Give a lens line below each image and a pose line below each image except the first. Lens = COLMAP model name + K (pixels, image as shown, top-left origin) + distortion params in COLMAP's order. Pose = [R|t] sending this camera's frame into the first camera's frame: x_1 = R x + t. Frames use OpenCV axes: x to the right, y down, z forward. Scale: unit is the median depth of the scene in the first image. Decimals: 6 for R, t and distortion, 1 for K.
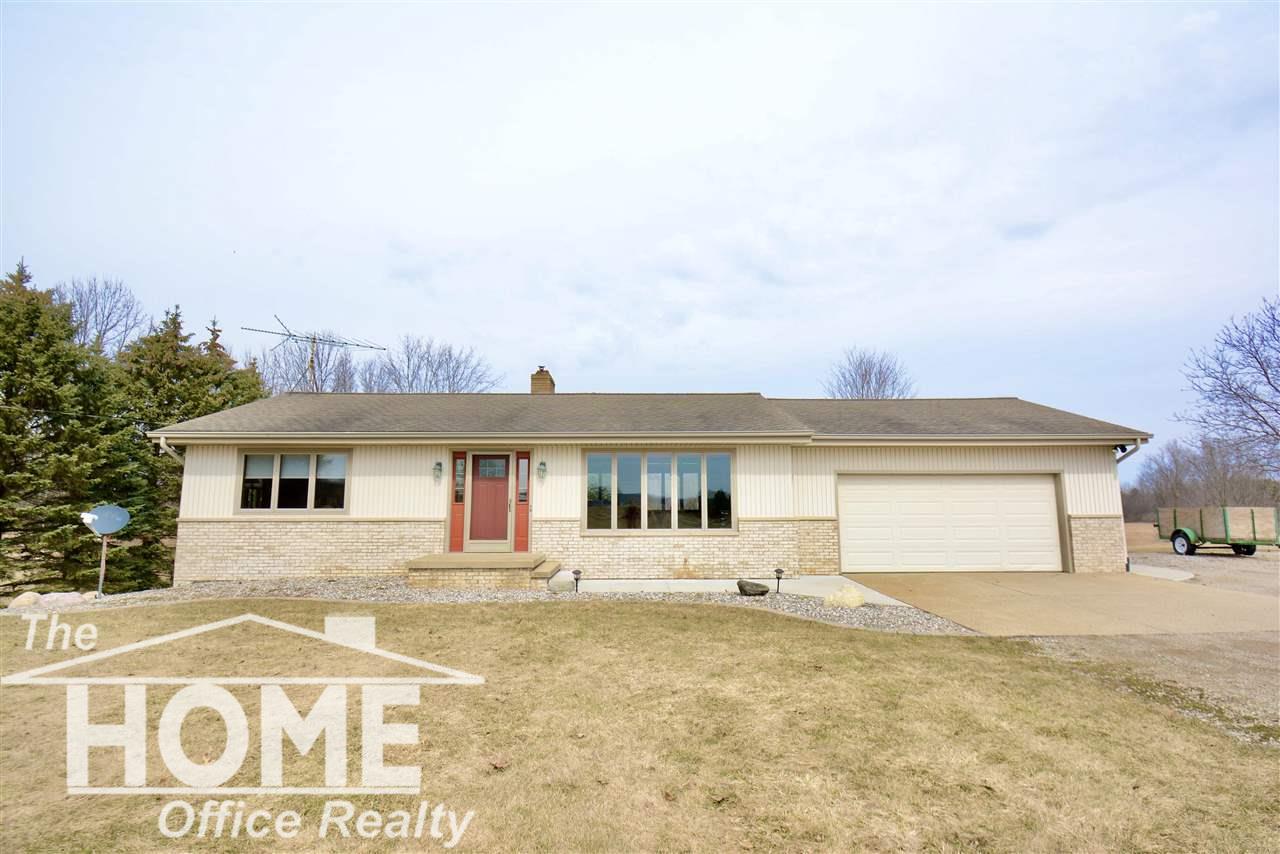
lens RADIAL K [[624.1, 0, 640.0], [0, 624.1, 427.0], [0, 0, 1]] dist [0.000394, -0.000086]
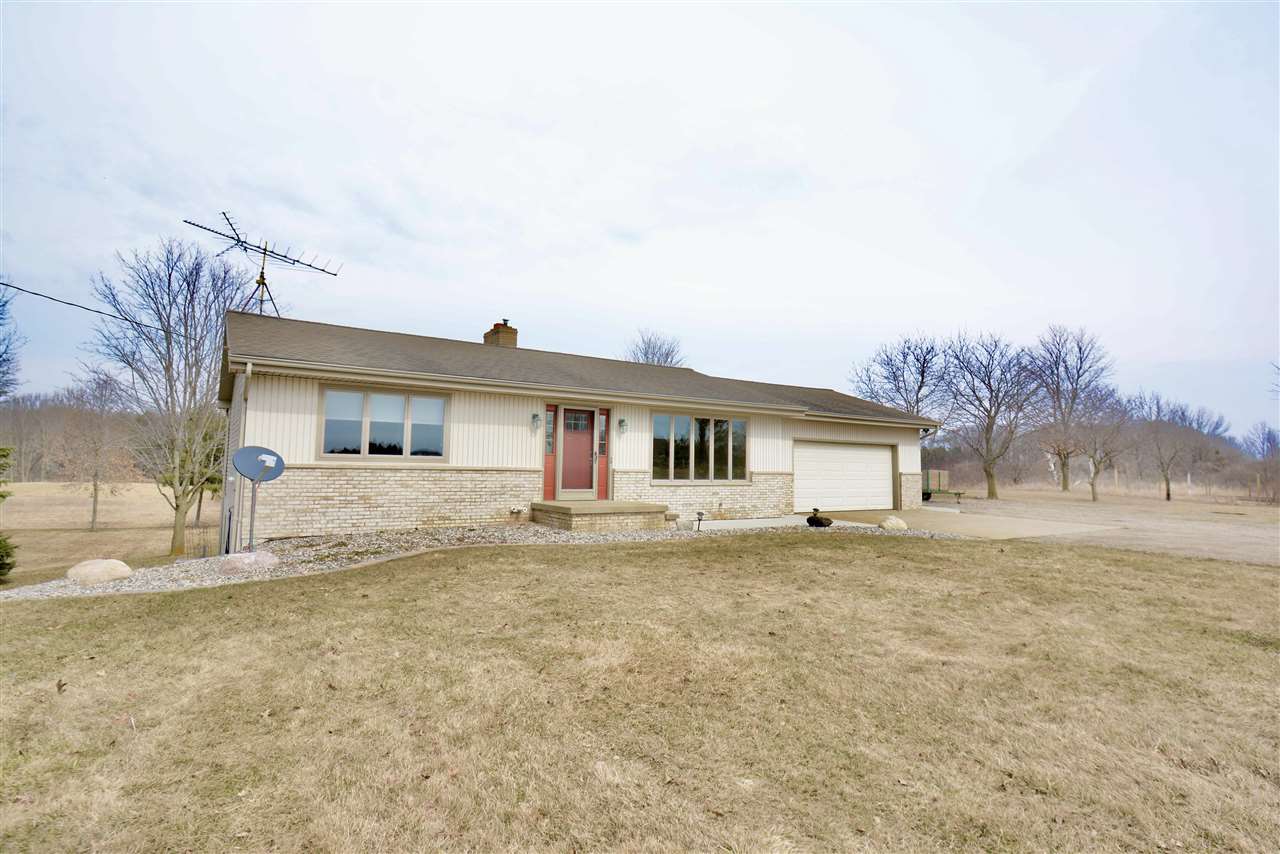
lens RADIAL K [[624.1, 0, 640.0], [0, 624.1, 427.0], [0, 0, 1]] dist [0.000394, -0.000086]
pose [[0.848212, 0.050179, 0.527275, -0.716645], [-0.087799, 0.995050, 0.046545, 0.016117], [-0.522329, -0.085775, 0.848419, 0.045834]]
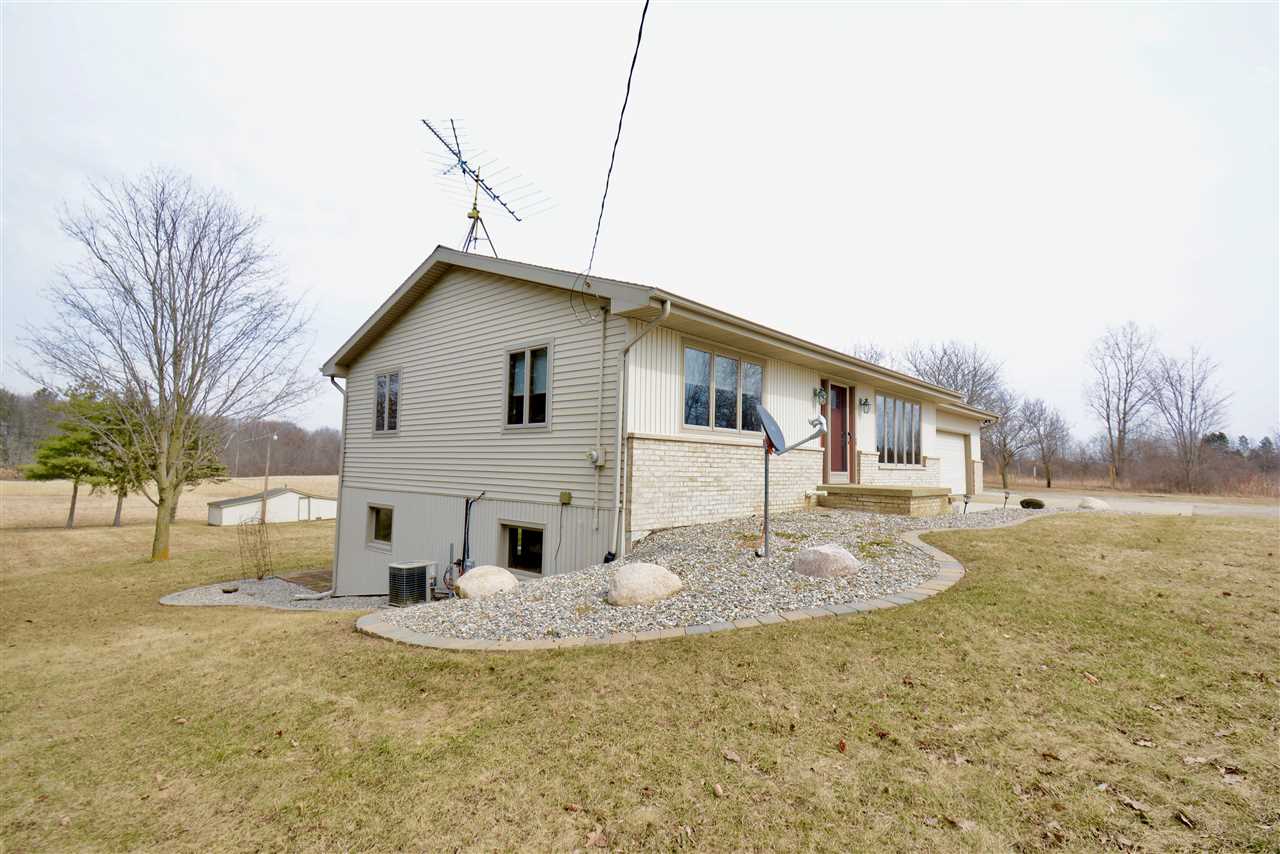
lens RADIAL K [[579.4, 0, 640.0], [0, 579.4, 427.0], [0, 0, 1]] dist [0.000622, 0.000044]
pose [[0.699309, 0.063877, 0.711960, -1.117967], [-0.115567, 0.992999, 0.024422, 0.122821], [-0.705416, -0.099358, 0.701795, 0.576228]]
